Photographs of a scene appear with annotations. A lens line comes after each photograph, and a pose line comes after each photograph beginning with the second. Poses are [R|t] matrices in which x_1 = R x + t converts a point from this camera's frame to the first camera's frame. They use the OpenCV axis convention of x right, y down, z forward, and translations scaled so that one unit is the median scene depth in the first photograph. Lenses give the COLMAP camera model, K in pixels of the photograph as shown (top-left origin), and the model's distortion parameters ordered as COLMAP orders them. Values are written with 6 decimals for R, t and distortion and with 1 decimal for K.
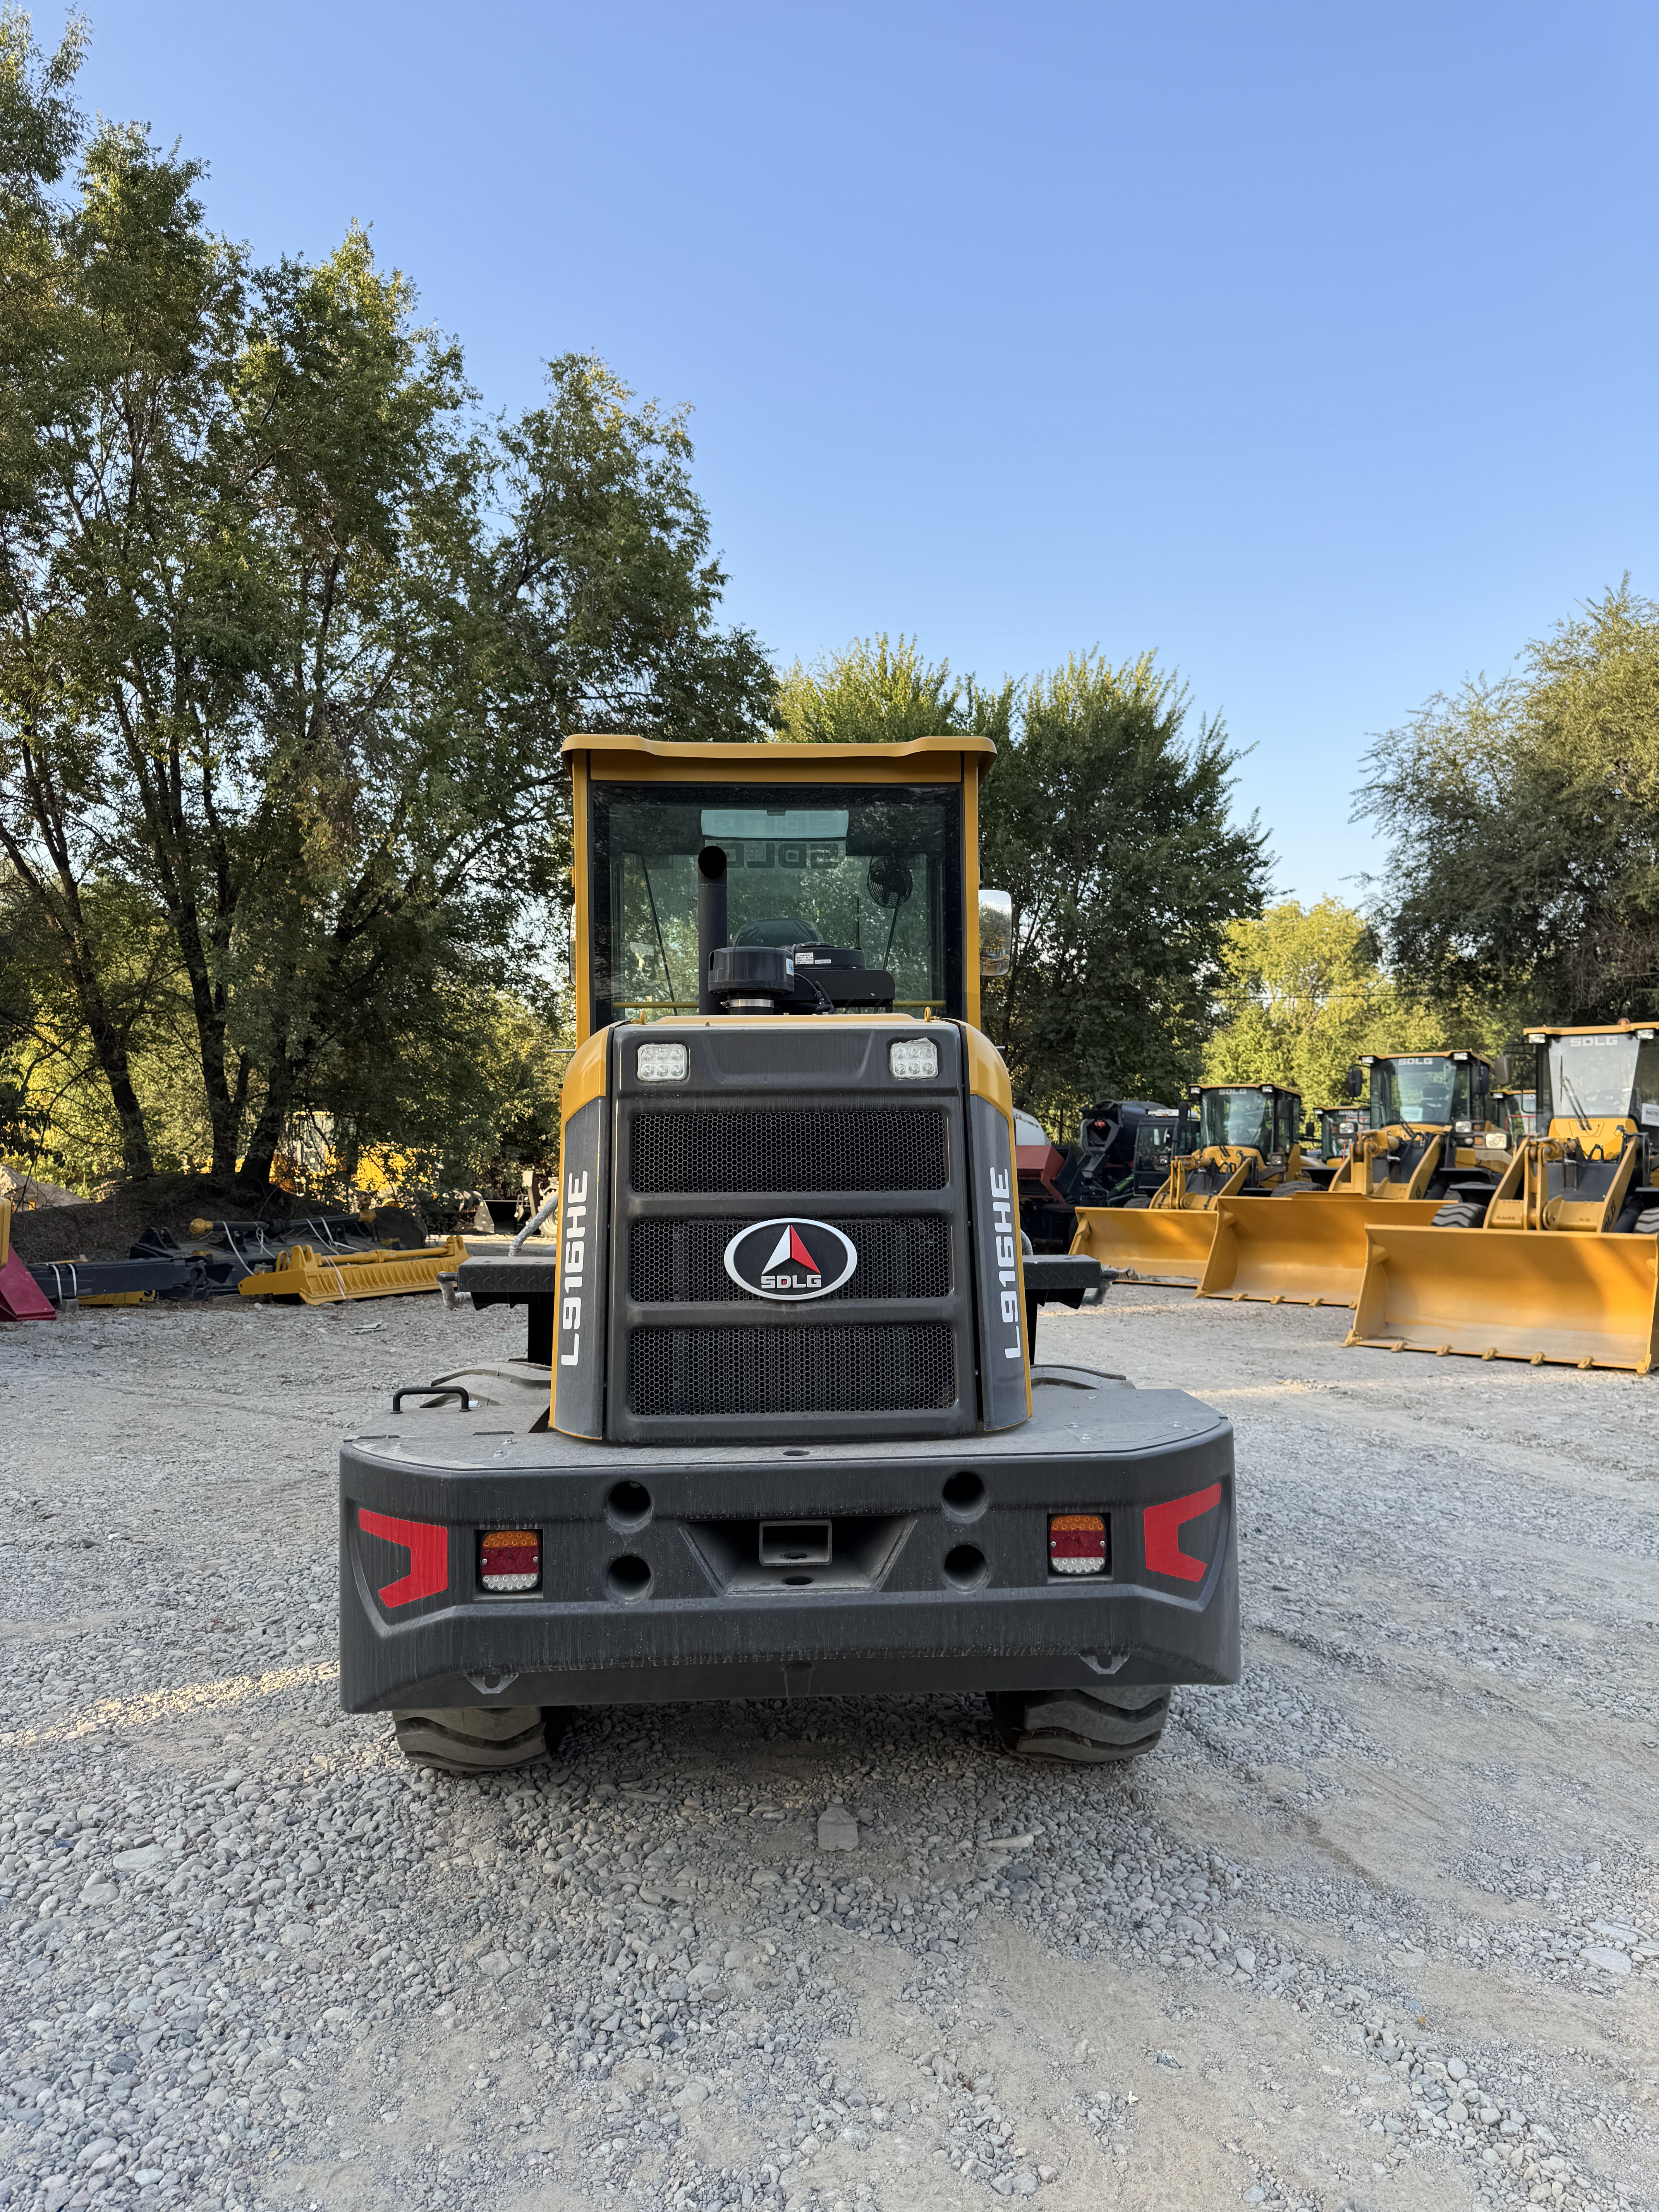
lens RADIAL K [[1545.8, 0, 828.4], [0, 1545.8, 1079.1], [0, 0, 1]] dist [0.049874, -0.056045]
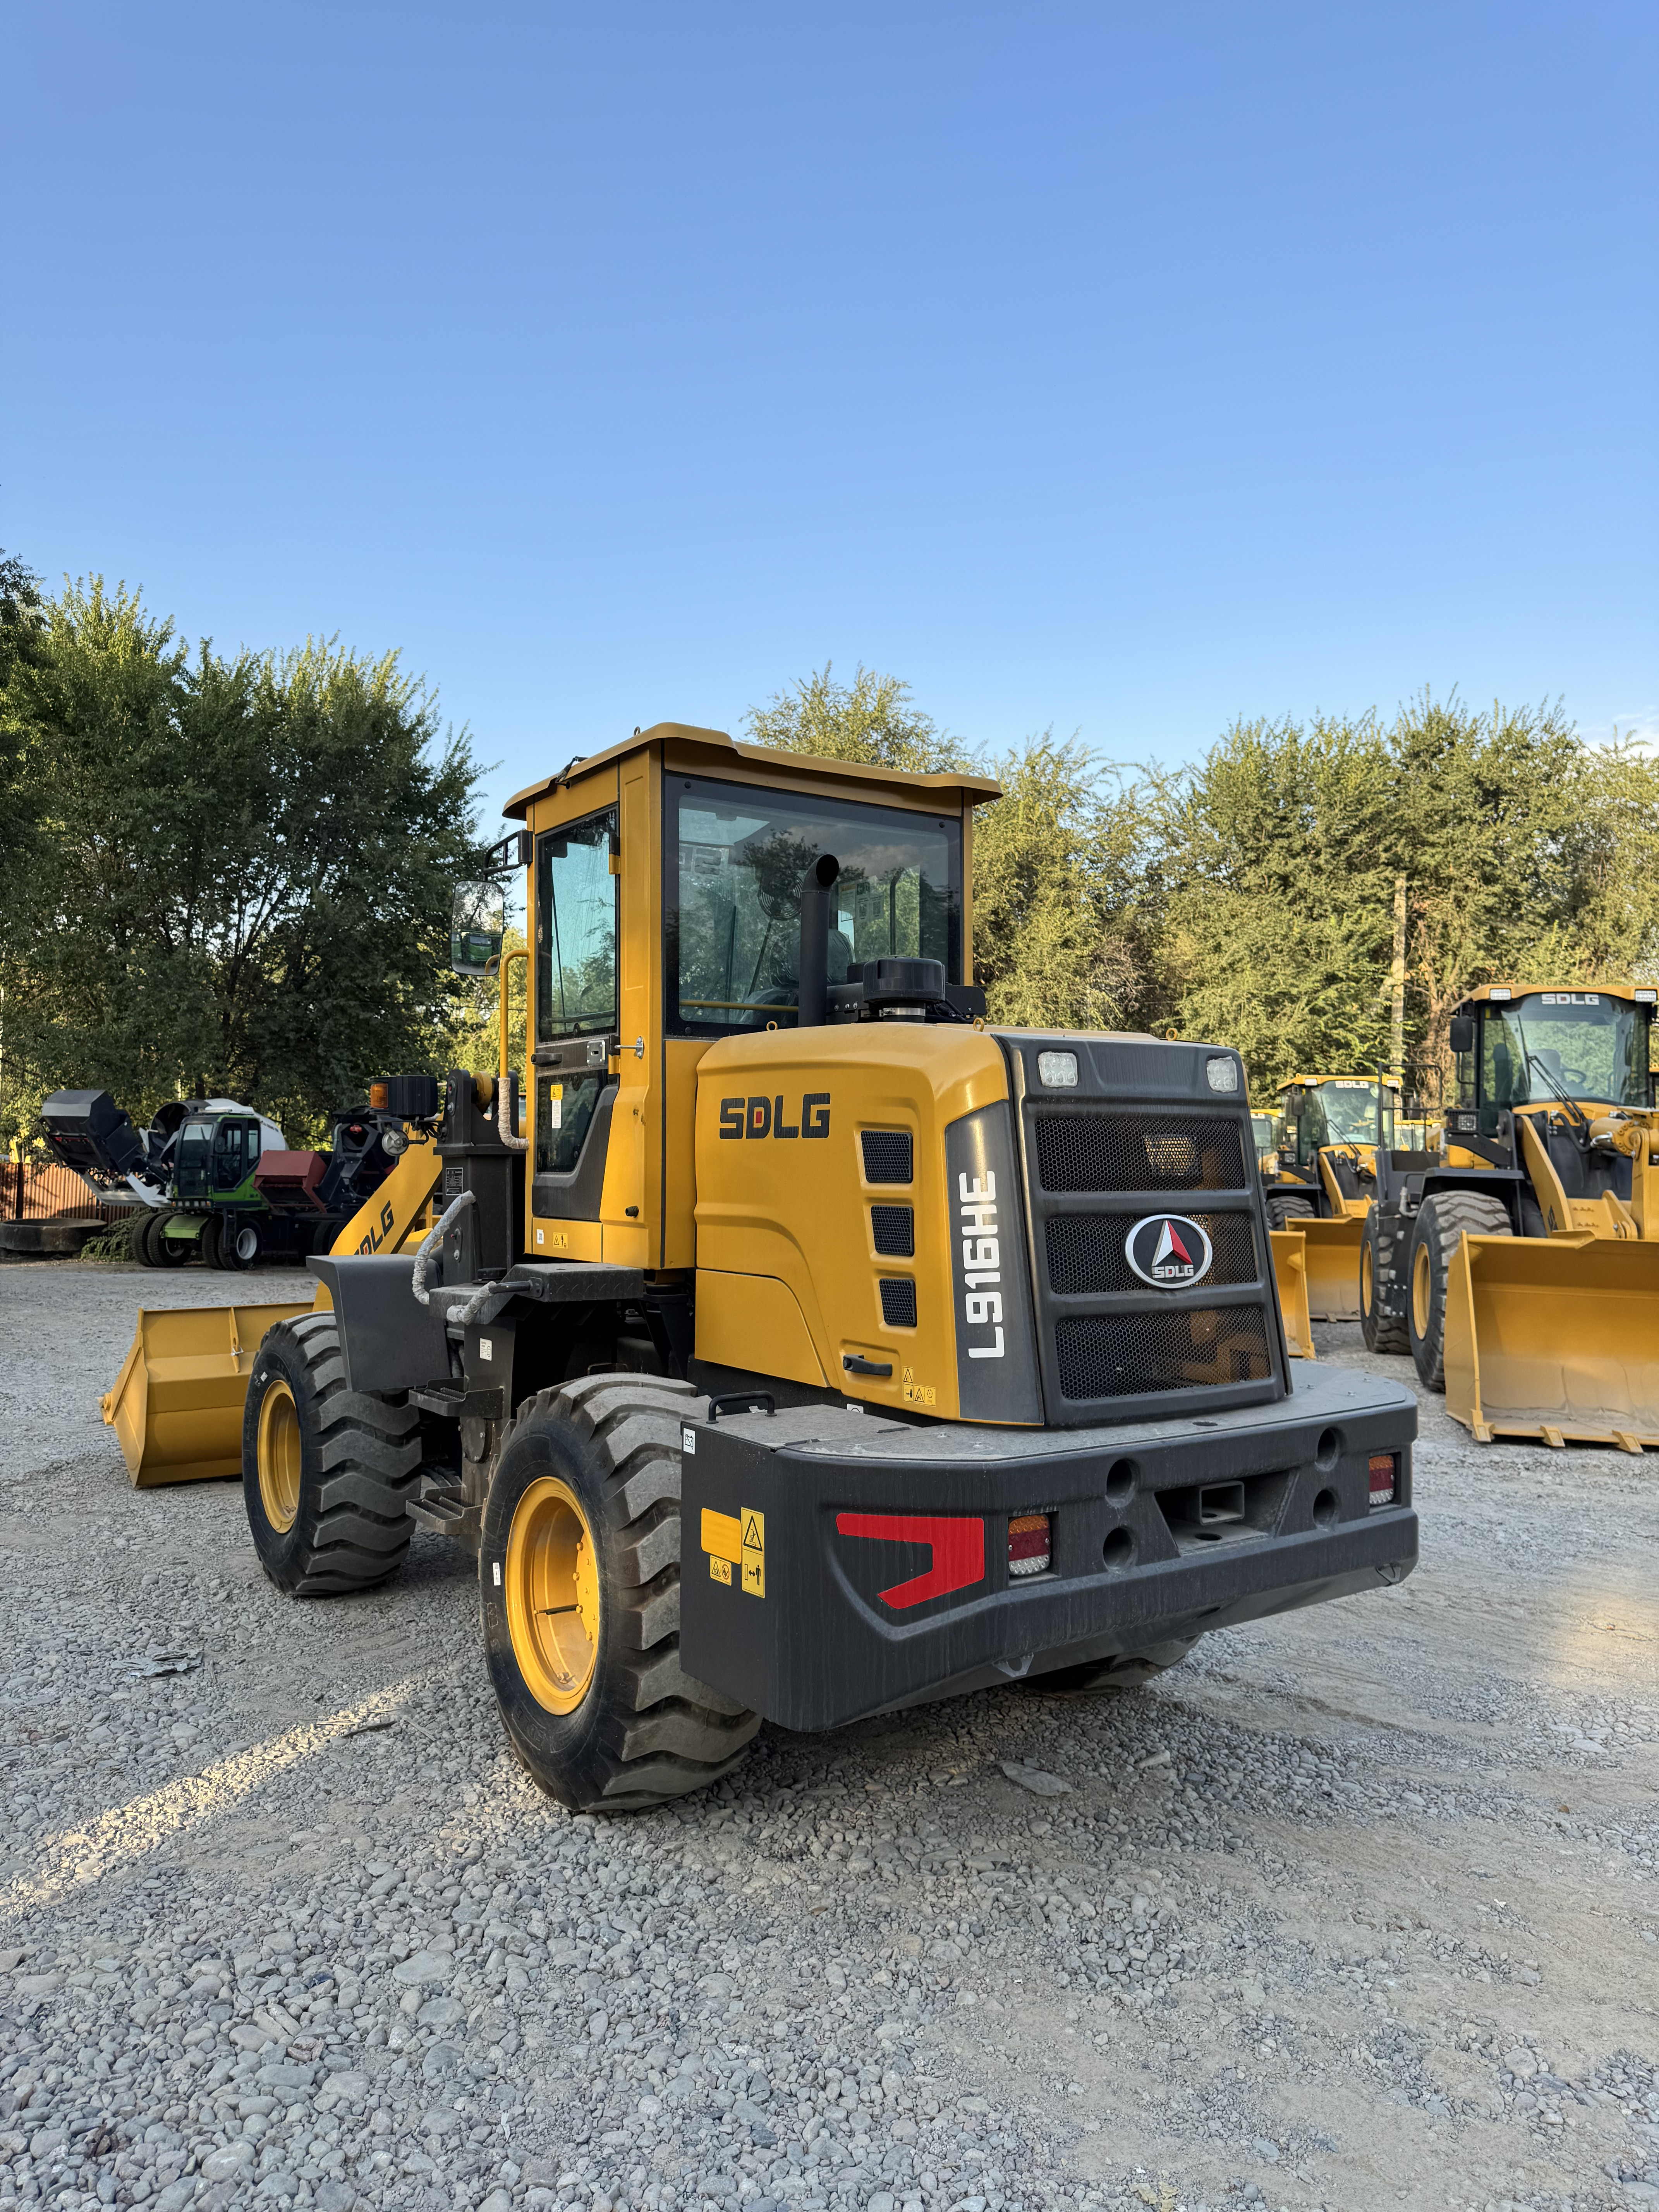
lens RADIAL K [[1545.8, 0, 828.4], [0, 1545.8, 1079.1], [0, 0, 1]] dist [0.049874, -0.056045]
pose [[0.851735, 0.037297, 0.522644, -0.799925], [-0.034721, 0.999289, -0.014727, 0.017044], [-0.522821, -0.005603, 0.852424, 0.172589]]
